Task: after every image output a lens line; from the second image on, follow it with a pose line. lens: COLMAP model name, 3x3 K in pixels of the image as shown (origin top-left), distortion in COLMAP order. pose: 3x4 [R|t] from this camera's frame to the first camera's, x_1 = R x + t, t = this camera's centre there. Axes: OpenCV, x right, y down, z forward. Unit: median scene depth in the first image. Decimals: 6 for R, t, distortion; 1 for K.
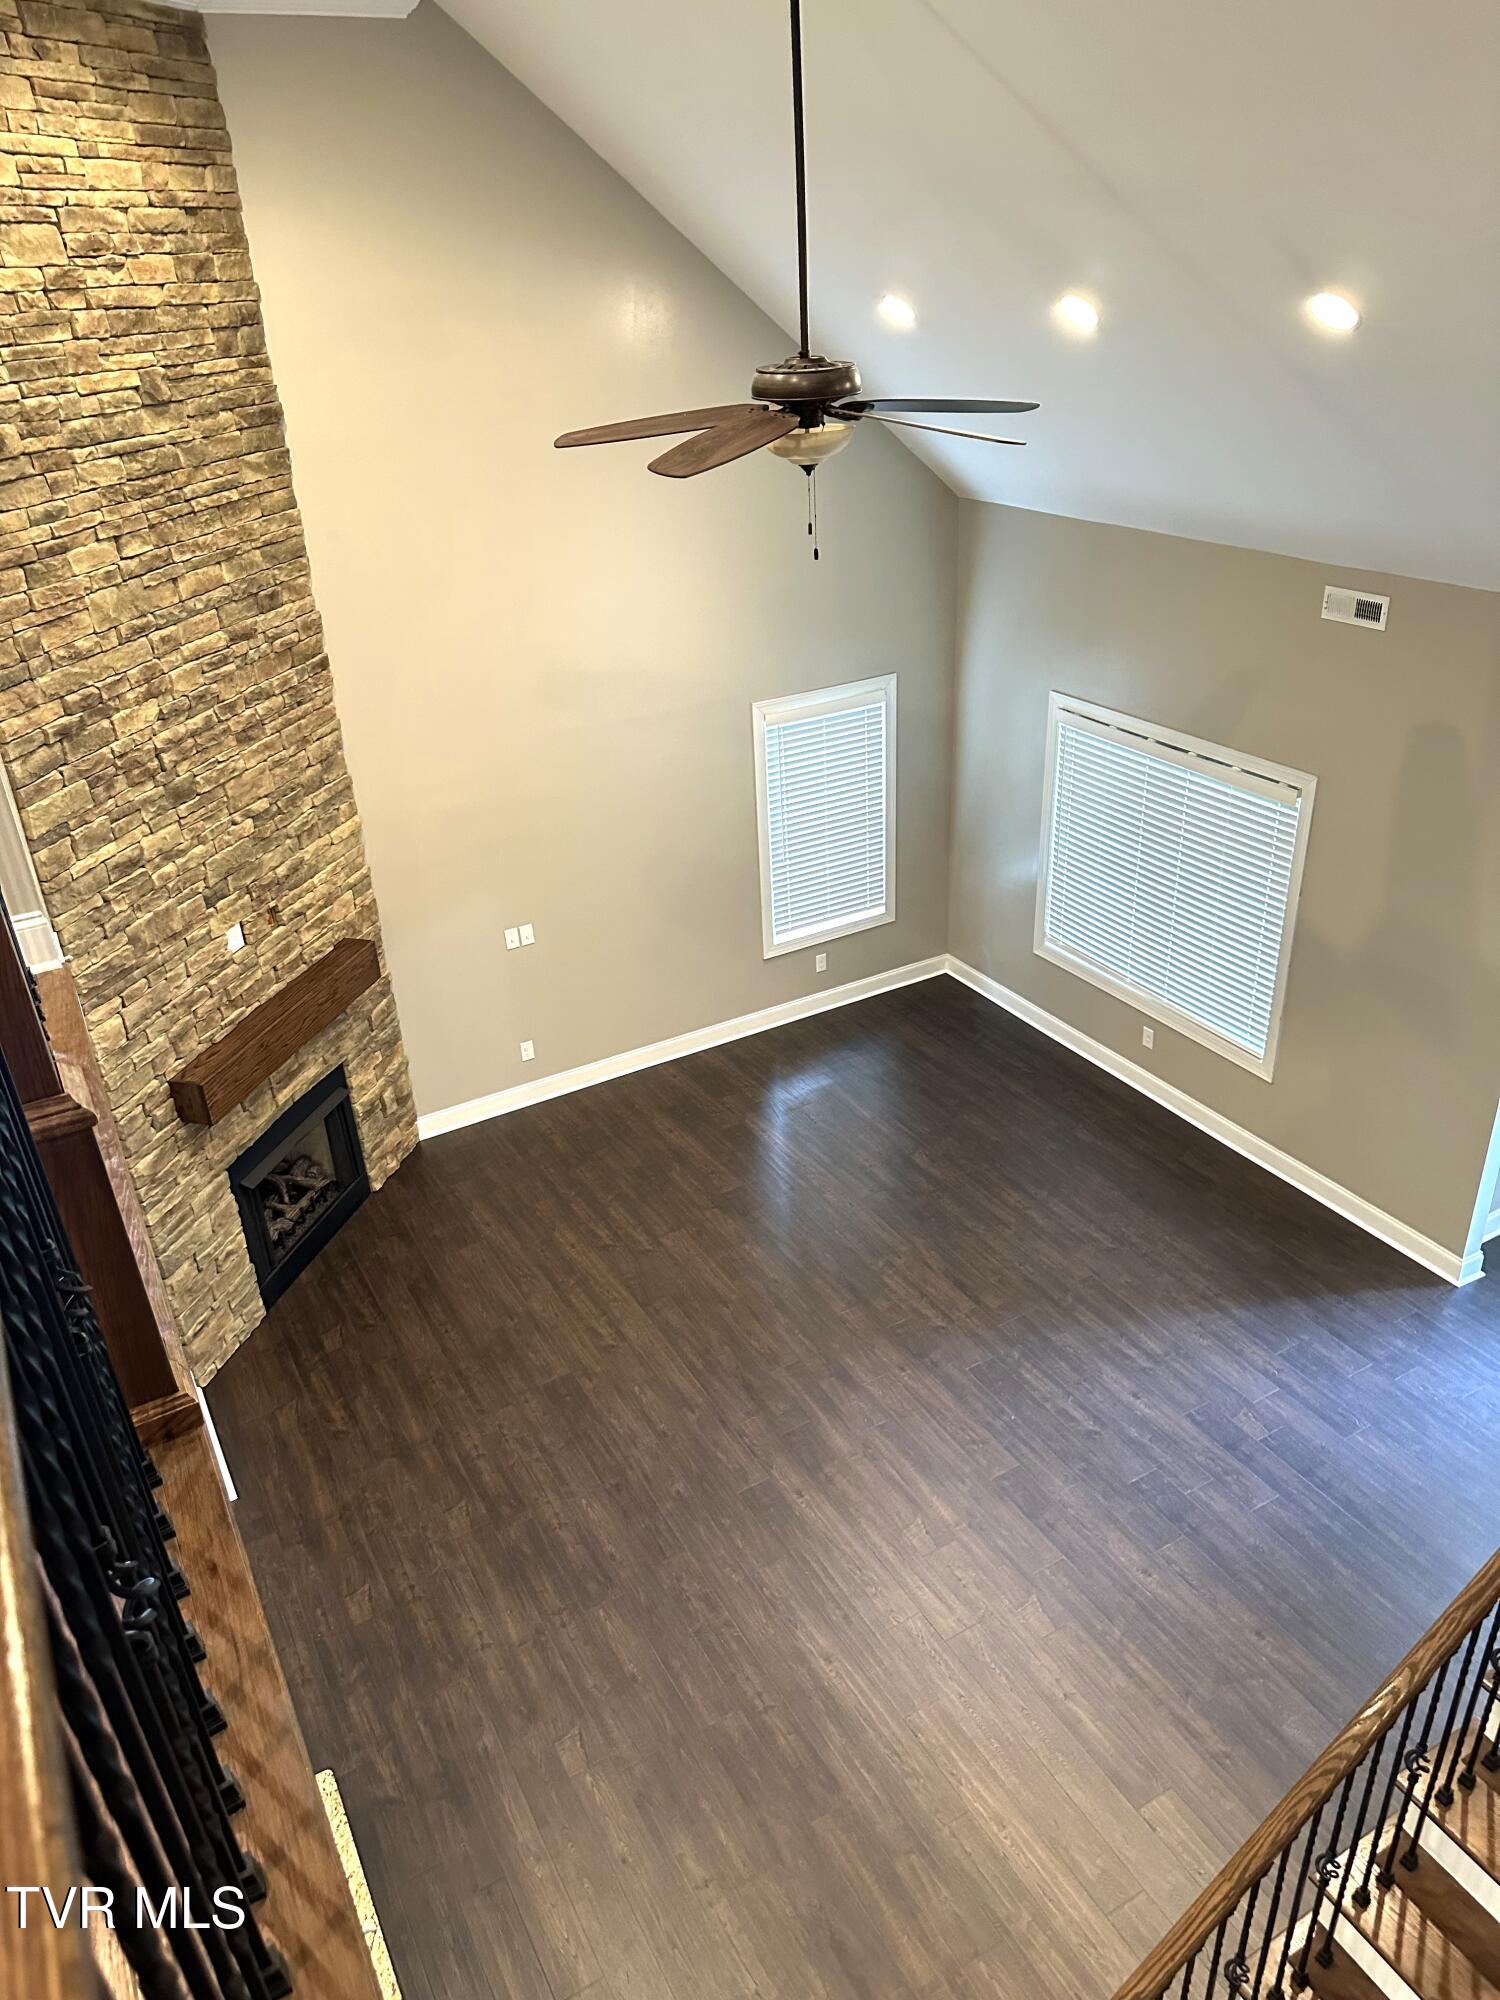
lens RADIAL K [[1405.4, 0, 739.4], [0, 1405.4, 1010.4], [0, 0, 1]] dist [0.042510, -0.050267]
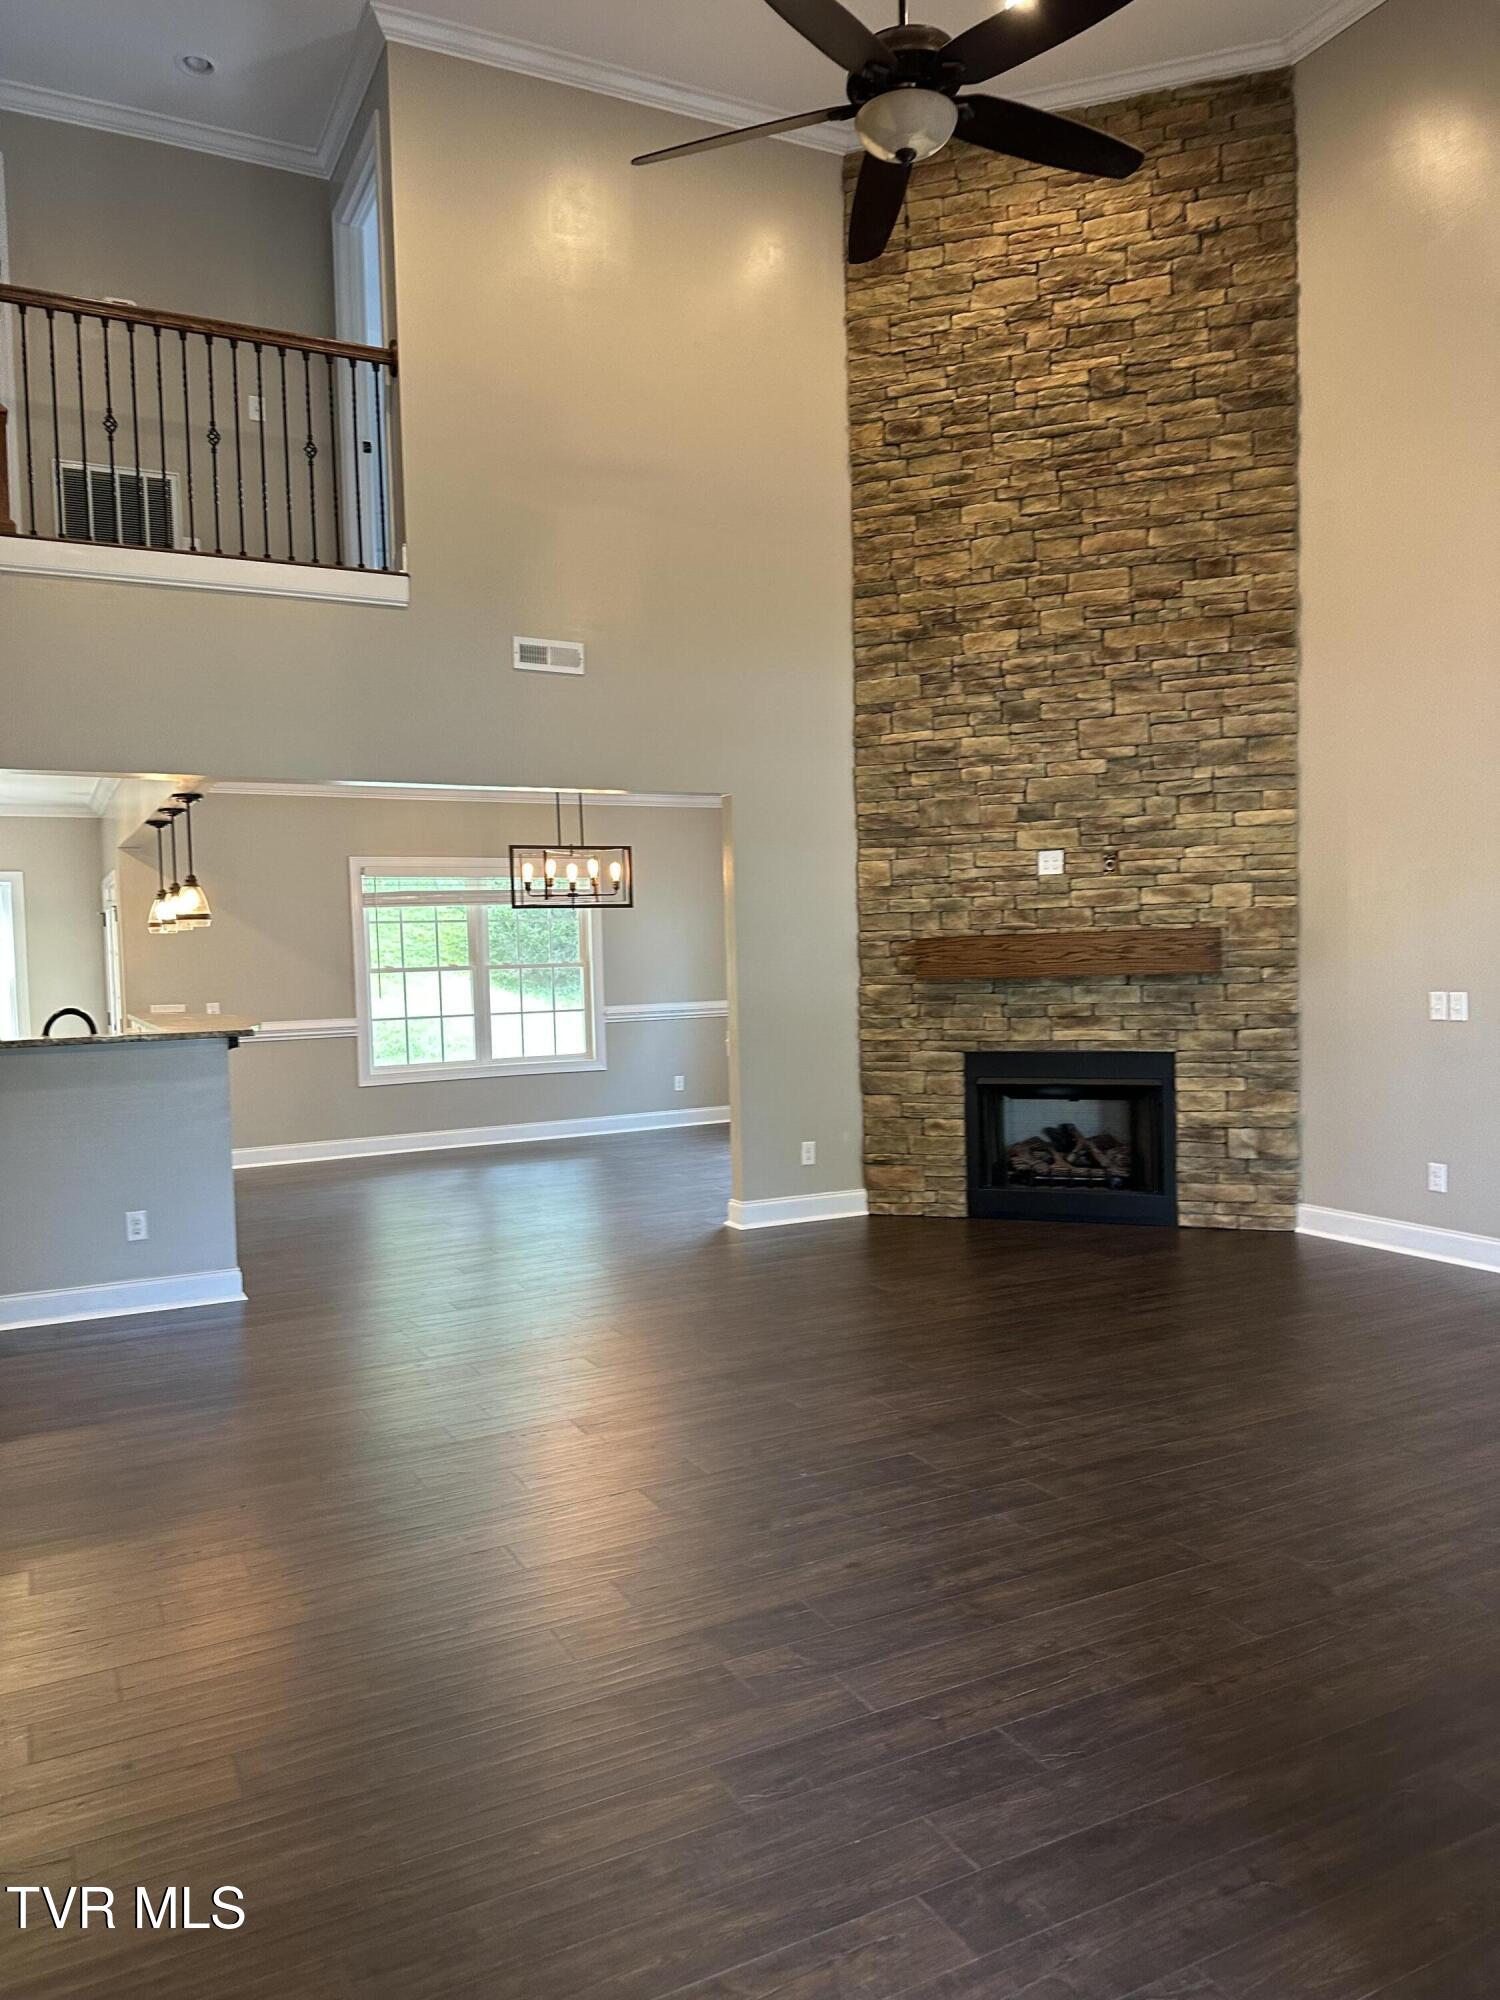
lens RADIAL K [[1406.2, 0, 750.0], [0, 1406.2, 1000.0], [0, 0, 1]] dist [0.182882, -0.352368]
pose [[-0.024541, 0.091509, -0.995502, 0.828892], [-0.445253, 0.890579, 0.092841, 0.051247], [0.895068, 0.445529, 0.018889, 0.892842]]
